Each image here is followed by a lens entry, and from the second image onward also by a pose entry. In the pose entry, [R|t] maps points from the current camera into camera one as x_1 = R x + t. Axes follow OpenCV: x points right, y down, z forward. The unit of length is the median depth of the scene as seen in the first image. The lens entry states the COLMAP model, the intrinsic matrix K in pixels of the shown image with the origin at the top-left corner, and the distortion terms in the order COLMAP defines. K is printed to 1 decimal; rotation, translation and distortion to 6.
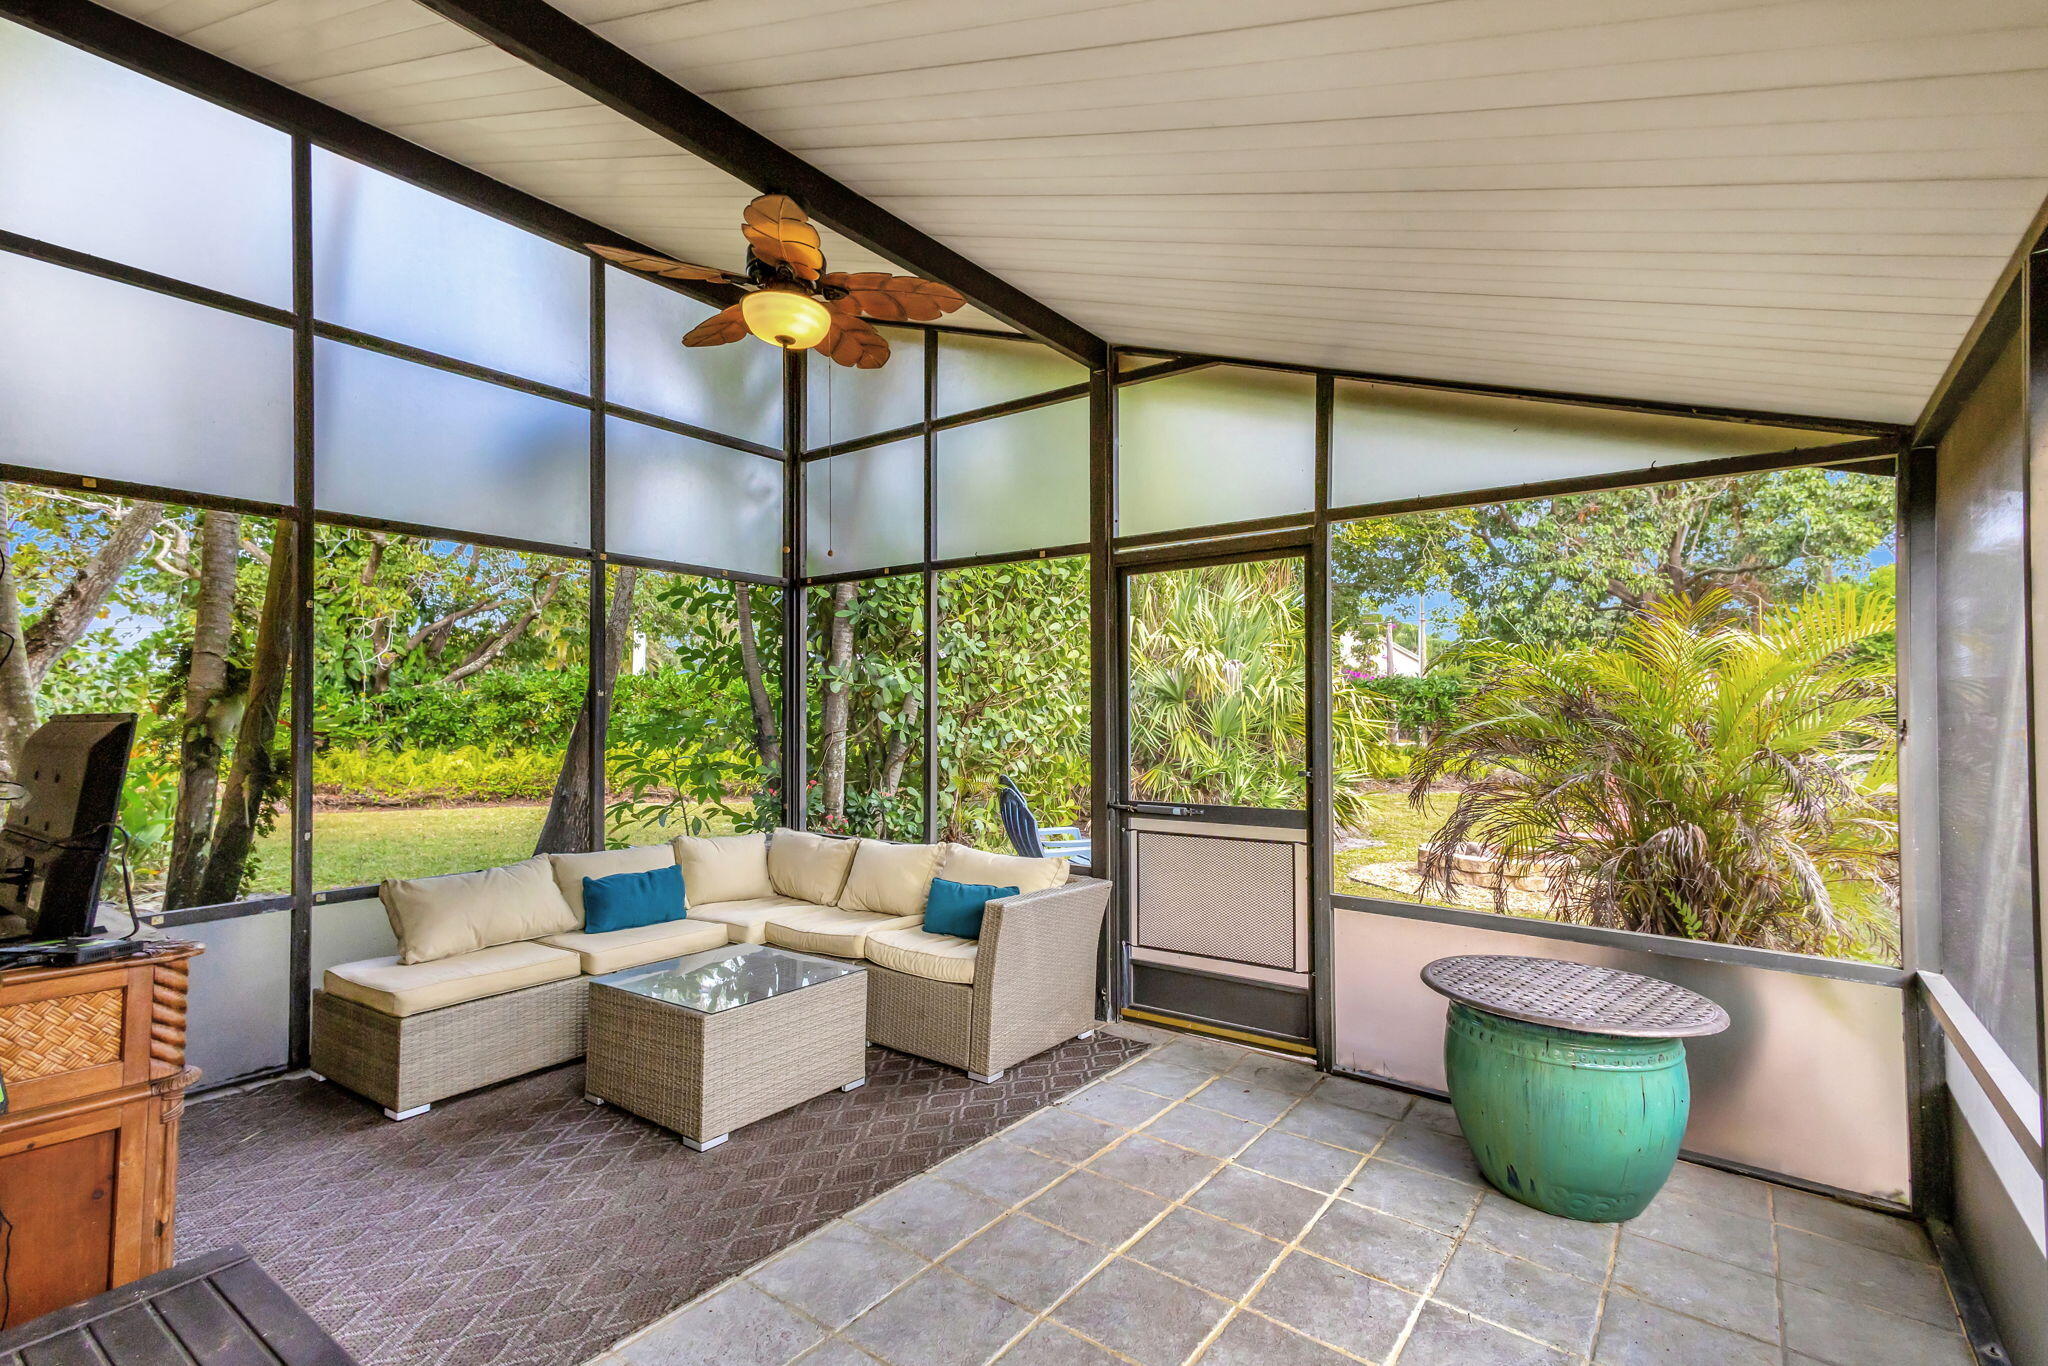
lens RADIAL K [[974.4, 0, 1024.0], [0, 974.4, 683.0], [0, 0, 1]] dist [0.011178, 0.000275]
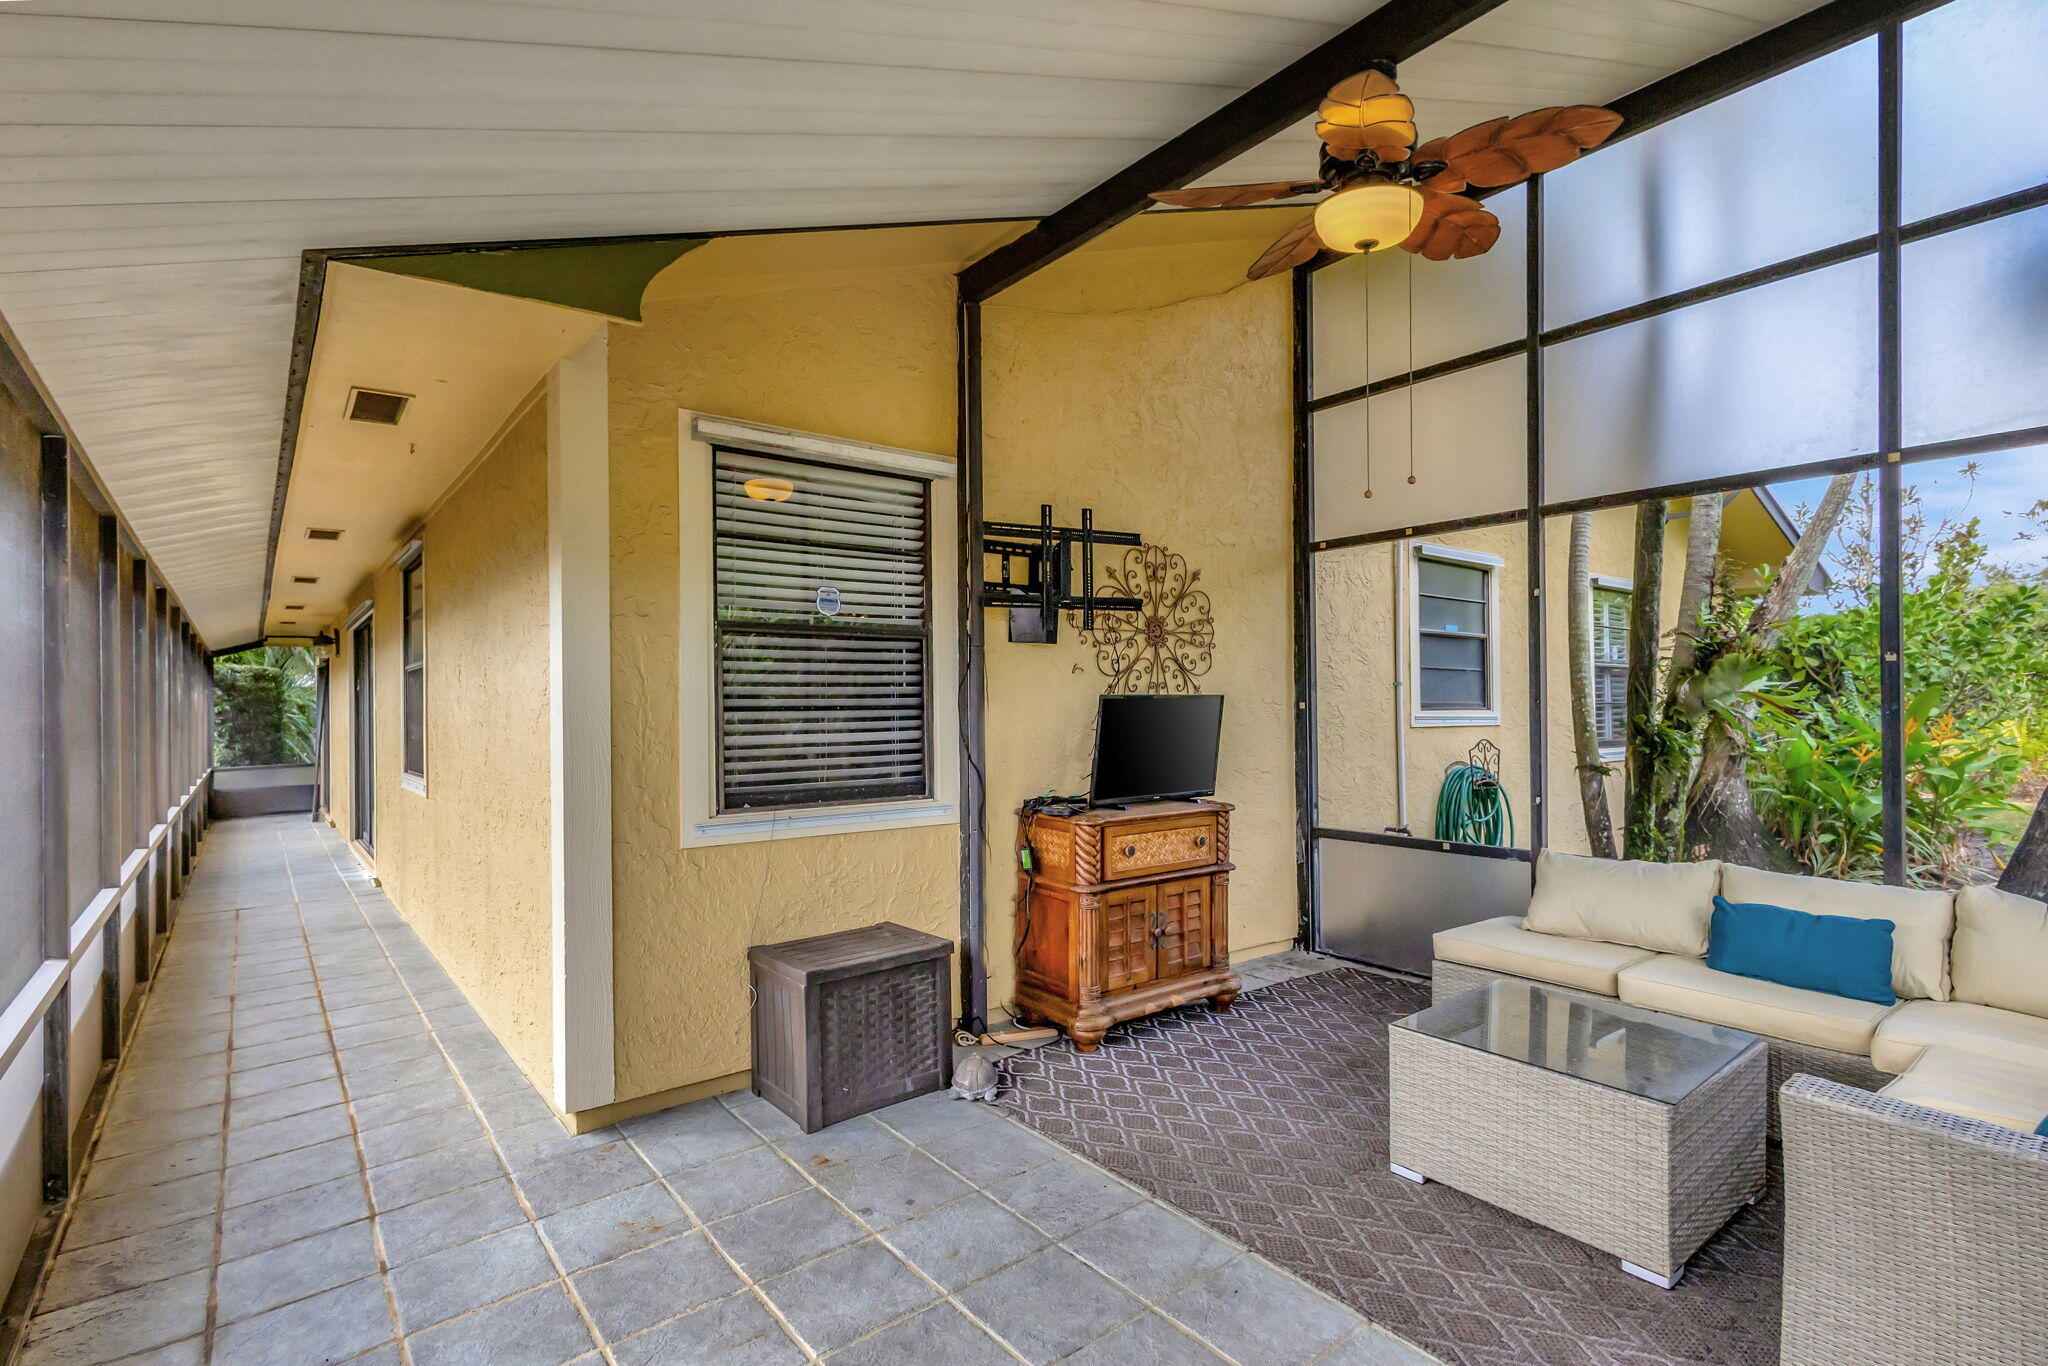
lens RADIAL K [[974.4, 0, 1024.0], [0, 974.4, 683.0], [0, 0, 1]] dist [0.011178, 0.000275]
pose [[-0.262377, 0.003082, -0.964961, 0.762594], [0.038514, 0.999232, -0.007281, 0.000603], [0.964197, -0.039074, -0.262294, 1.044132]]
